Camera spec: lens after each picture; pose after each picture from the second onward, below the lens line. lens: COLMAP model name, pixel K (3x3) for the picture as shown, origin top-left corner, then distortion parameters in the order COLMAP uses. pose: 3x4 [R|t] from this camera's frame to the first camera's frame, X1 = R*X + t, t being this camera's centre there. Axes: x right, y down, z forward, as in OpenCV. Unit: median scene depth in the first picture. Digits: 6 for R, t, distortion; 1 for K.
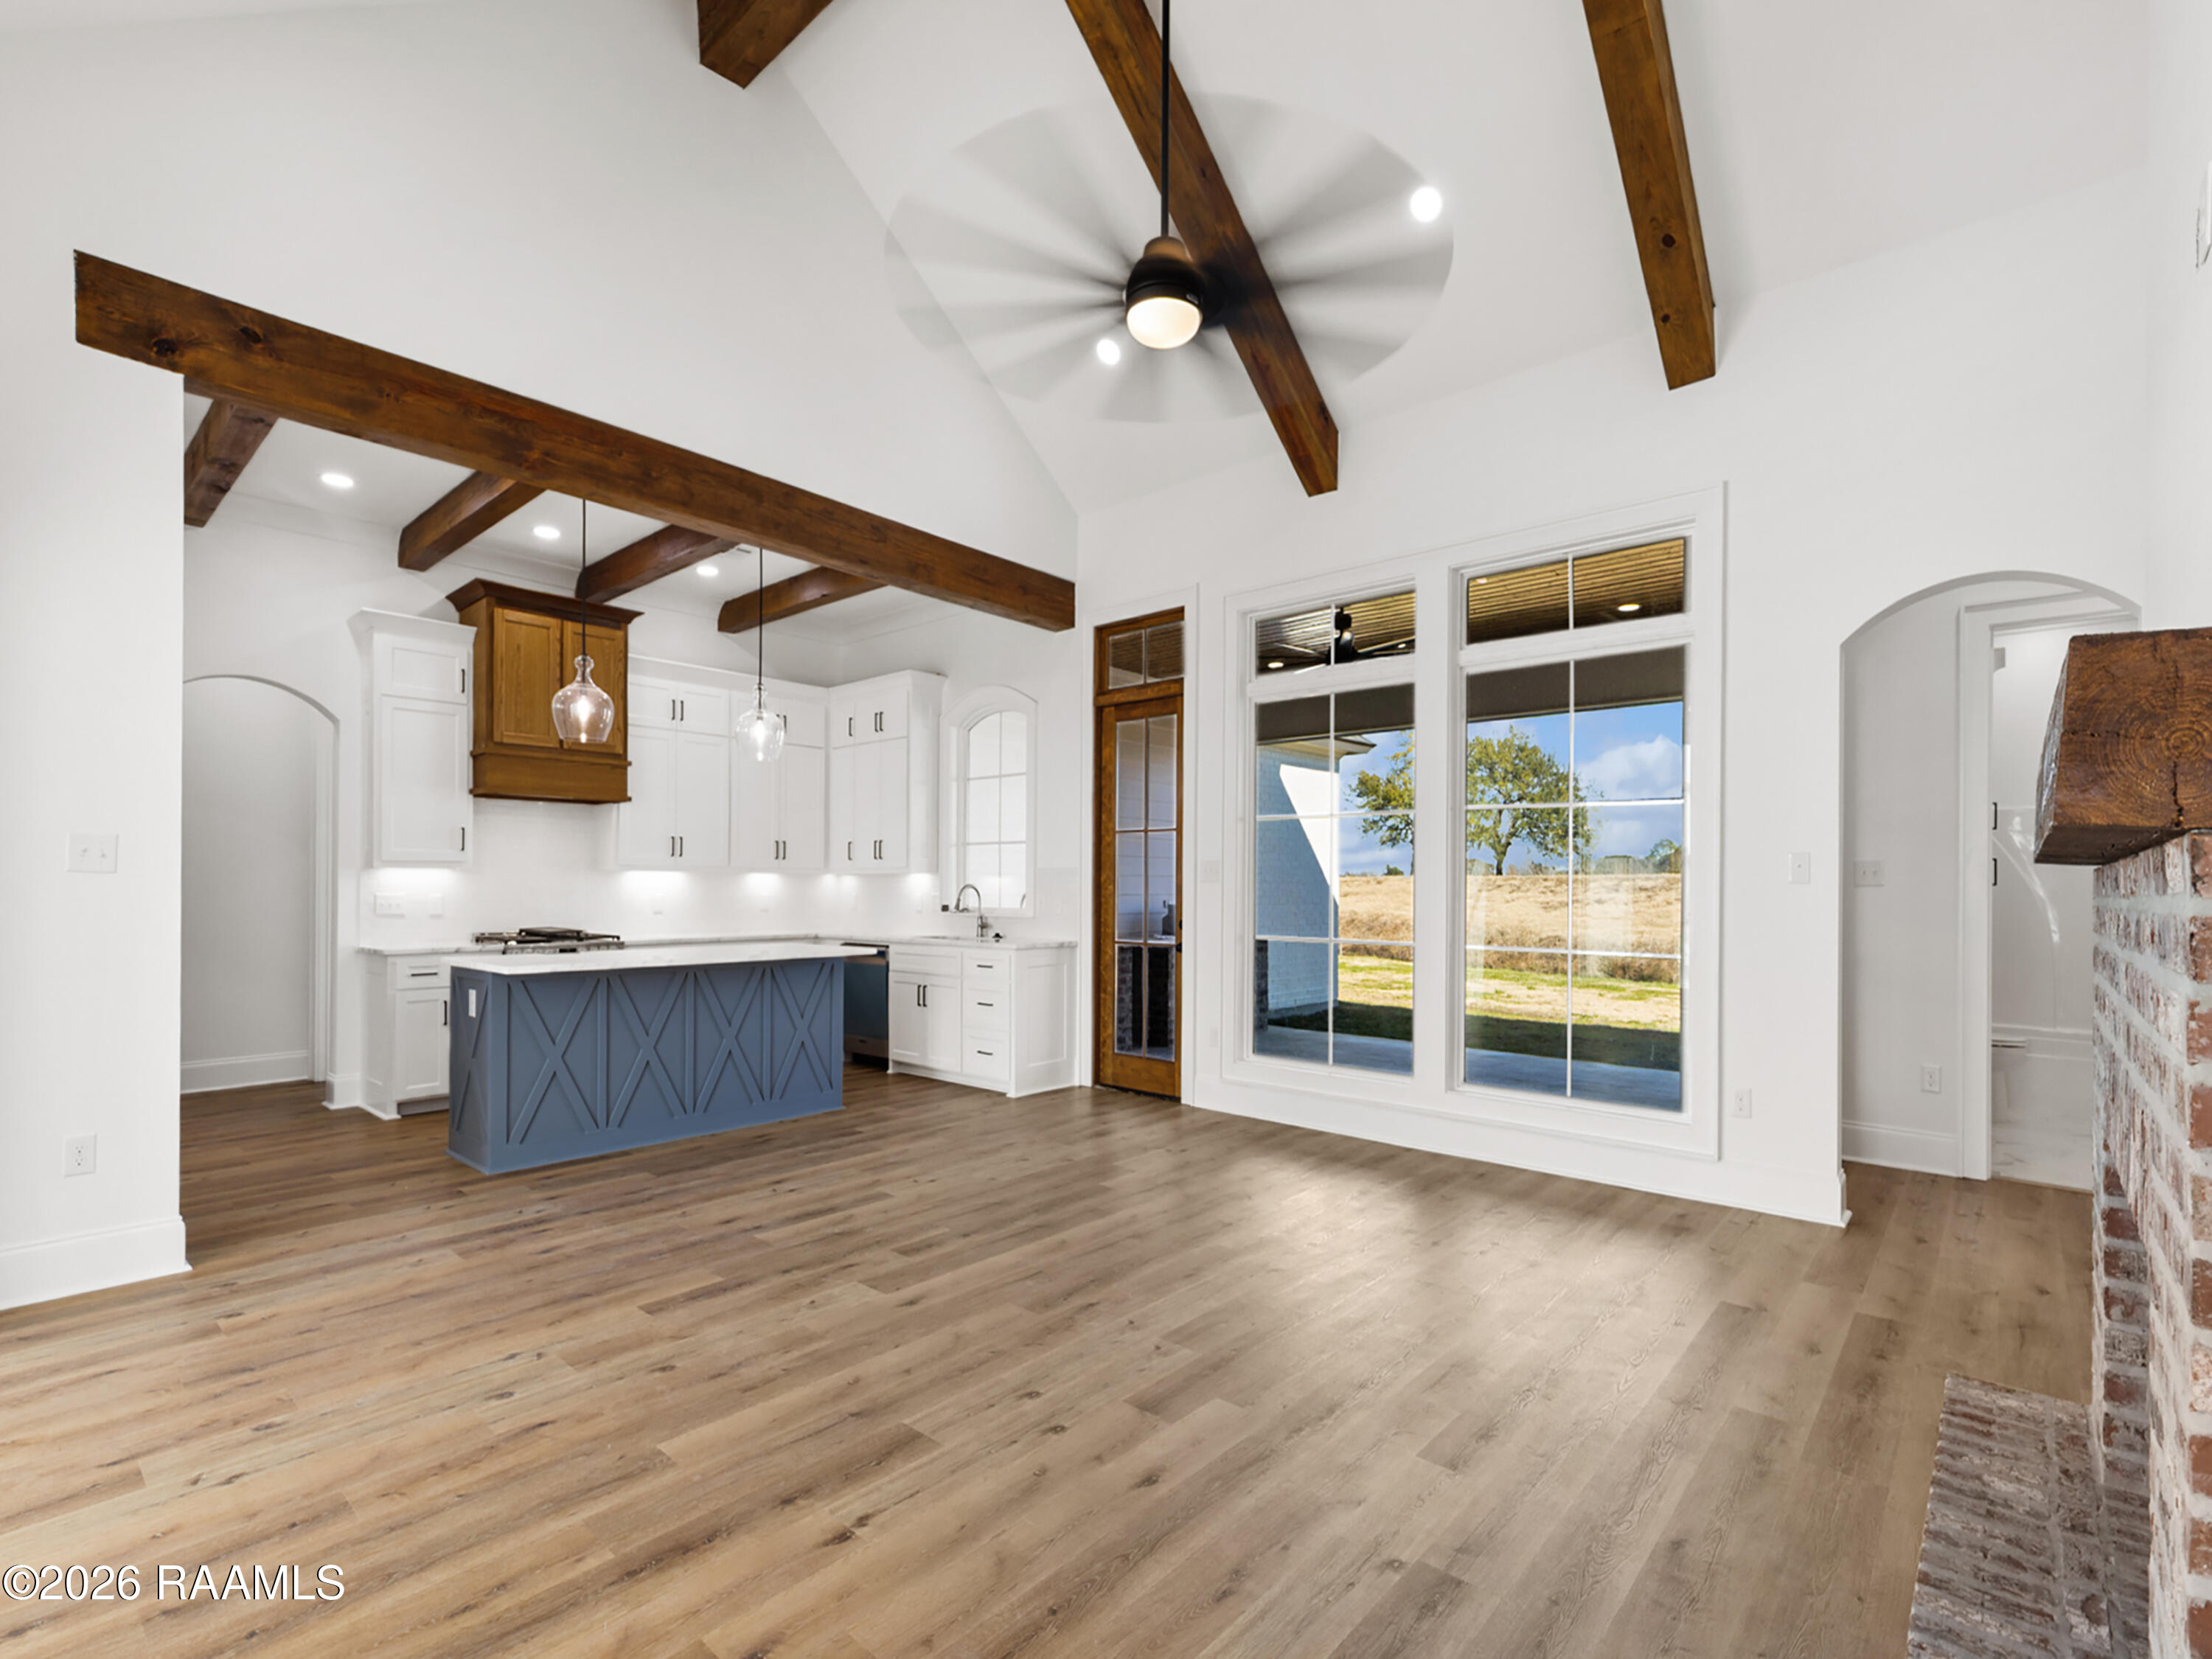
lens RADIAL K [[1047.5, 0, 1114.2], [0, 1047.5, 874.2], [0, 0, 1]] dist [0.007805, -0.000009]
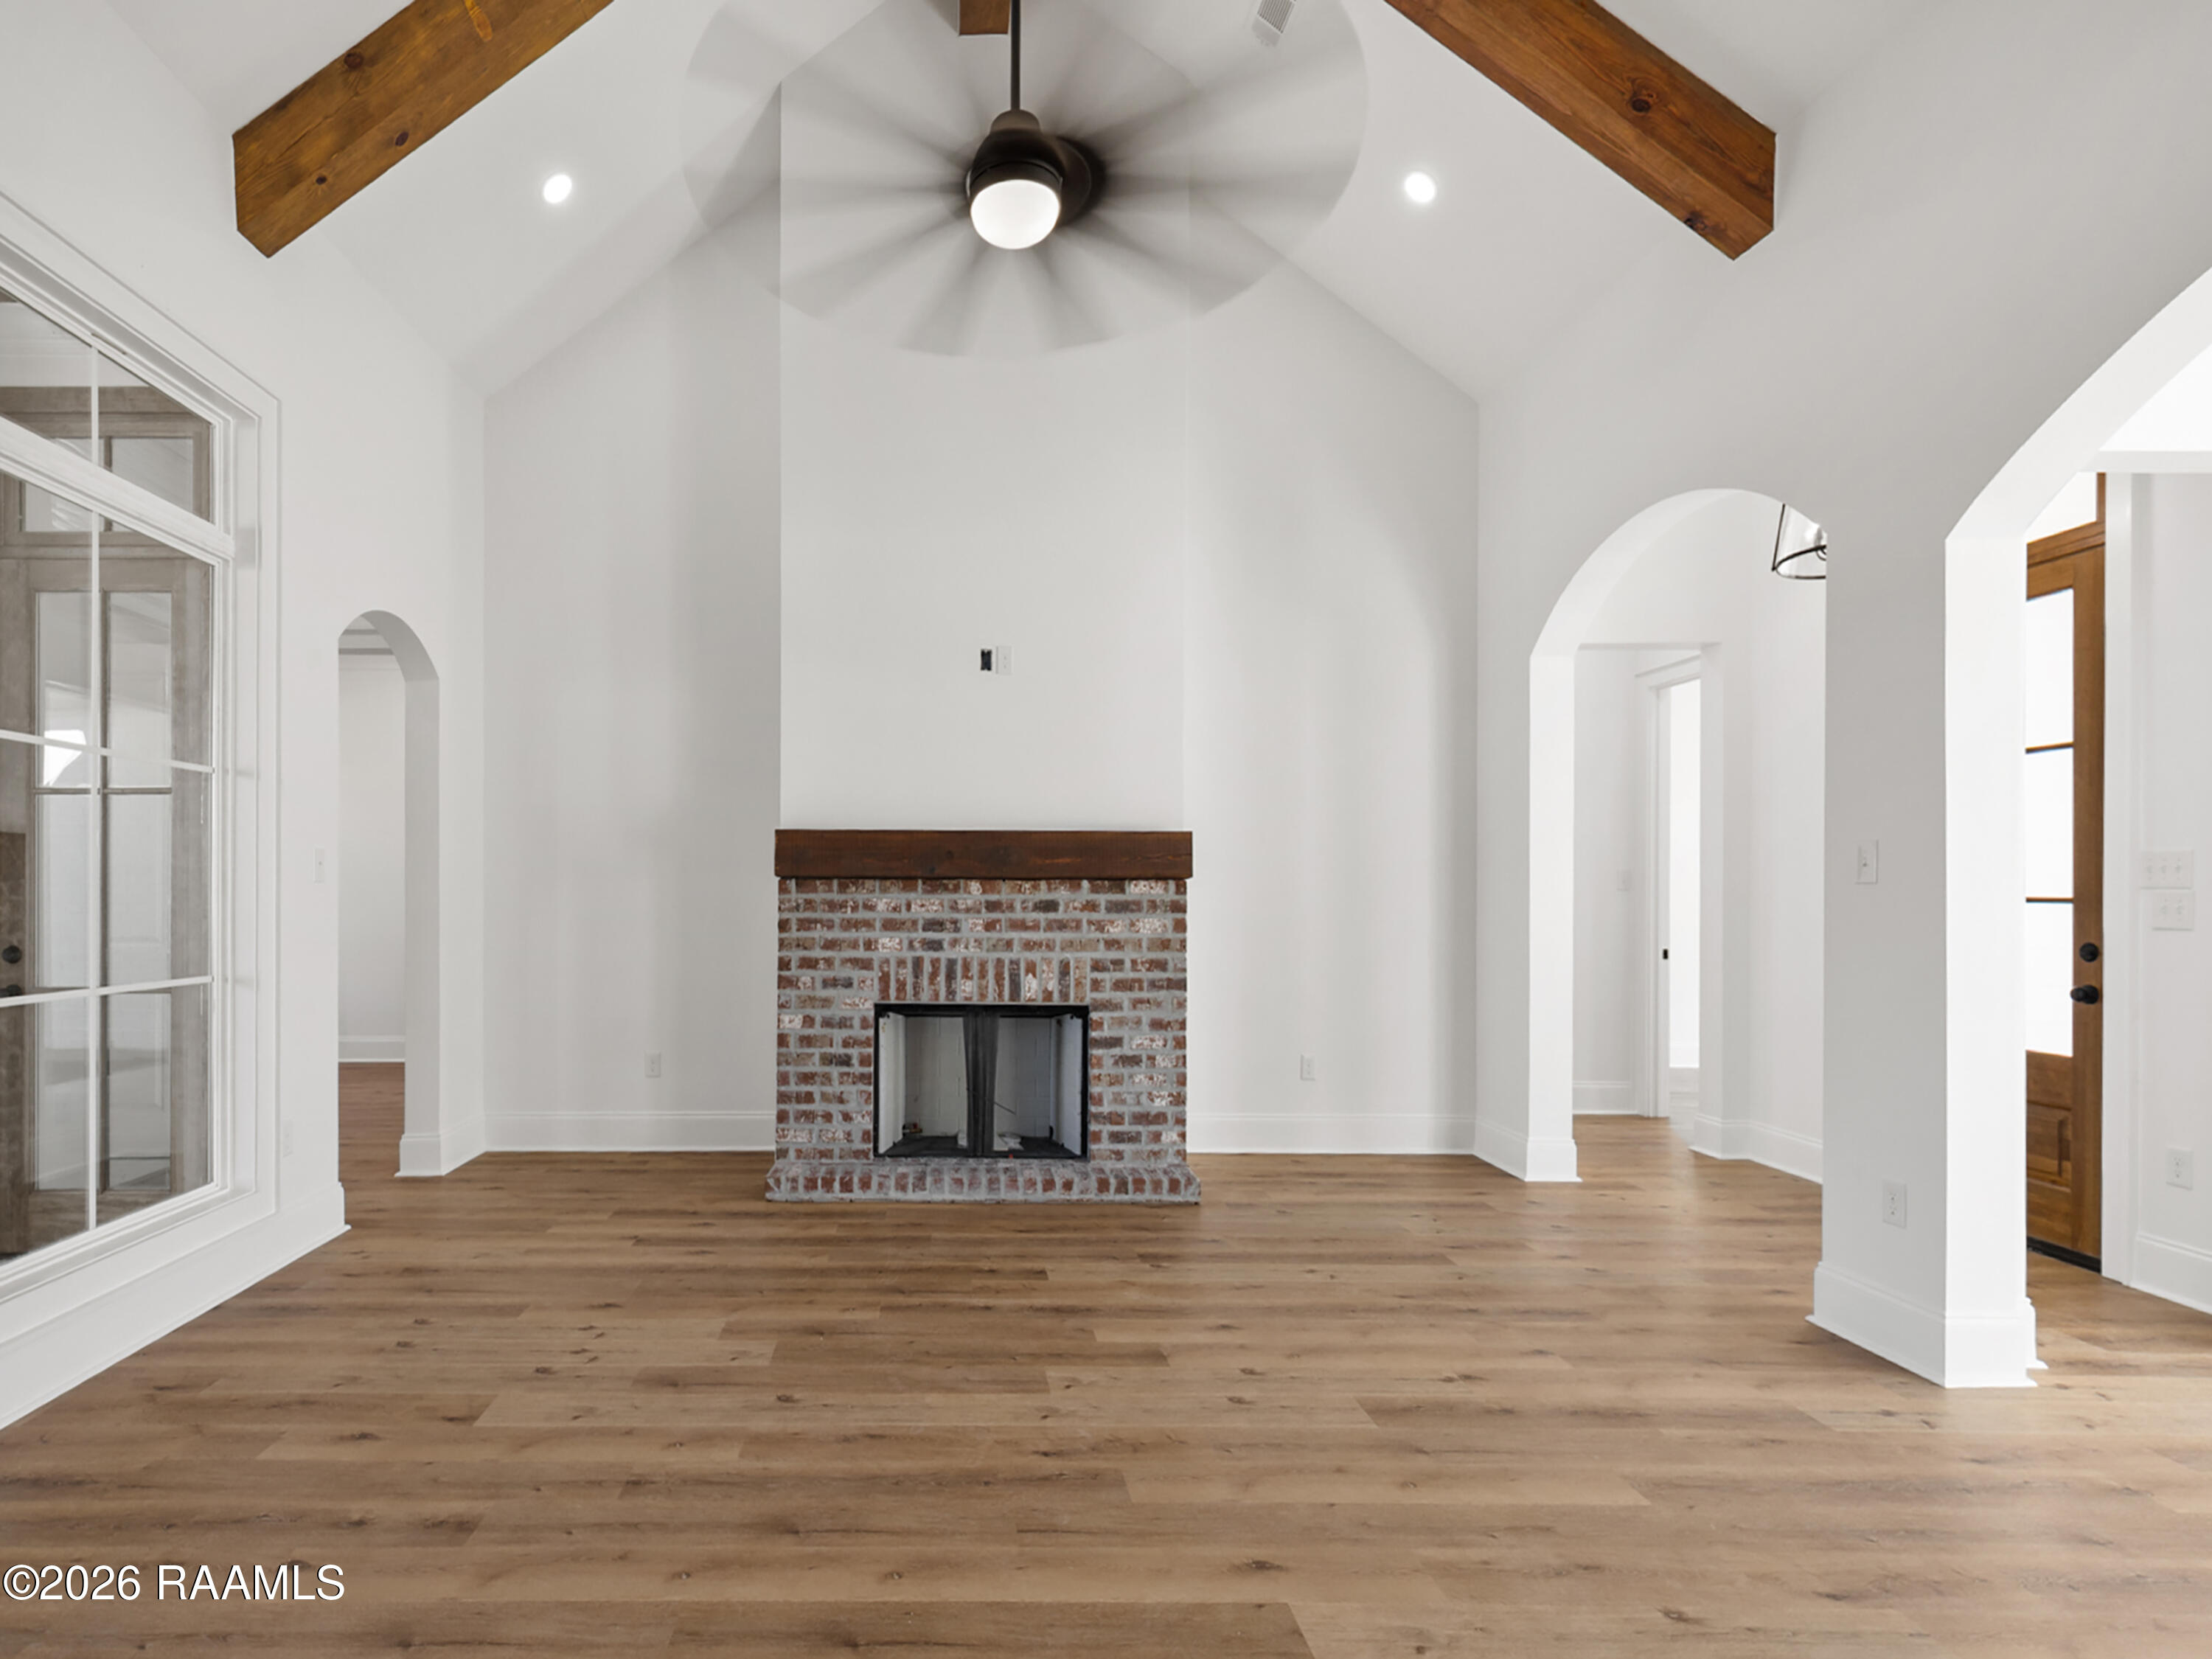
lens RADIAL K [[1070.5, 0, 949.1], [0, 1070.5, 897.8], [0, 0, 1]] dist [0.014170, -0.001168]
pose [[-0.667202, -0.012806, 0.744767, -0.344460], [-0.015253, 0.999877, 0.003528, 0.008632], [-0.744721, -0.009006, -0.667316, 0.998739]]
